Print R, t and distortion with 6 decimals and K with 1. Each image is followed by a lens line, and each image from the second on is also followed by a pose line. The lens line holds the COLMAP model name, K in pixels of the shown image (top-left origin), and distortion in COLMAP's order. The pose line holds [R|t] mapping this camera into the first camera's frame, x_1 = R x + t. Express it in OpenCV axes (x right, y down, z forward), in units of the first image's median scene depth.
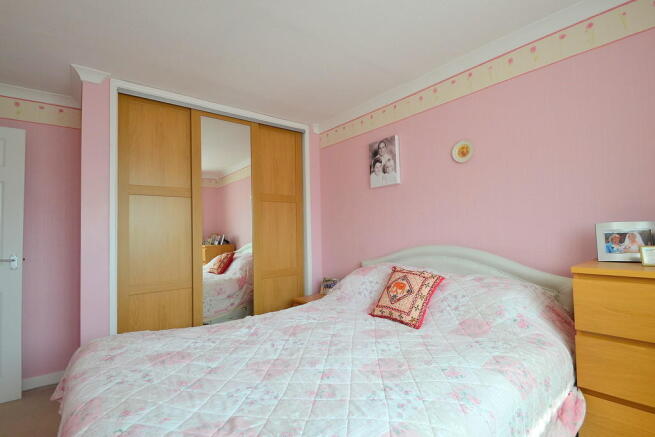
lens RADIAL K [[296.0, 0, 322.6], [0, 296.0, 220.8], [0, 0, 1]] dist [-0.002146, -0.000447]
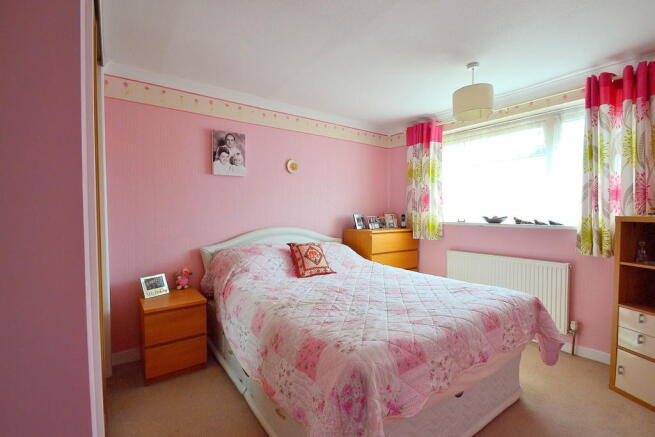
lens RADIAL K [[296.0, 0, 322.6], [0, 296.0, 220.8], [0, 0, 1]] dist [-0.002146, -0.000447]
pose [[0.051599, -0.007288, 0.998641, -0.867551], [-0.029919, 0.999513, 0.008841, 0.027037], [-0.998220, -0.030334, 0.051356, 0.608913]]
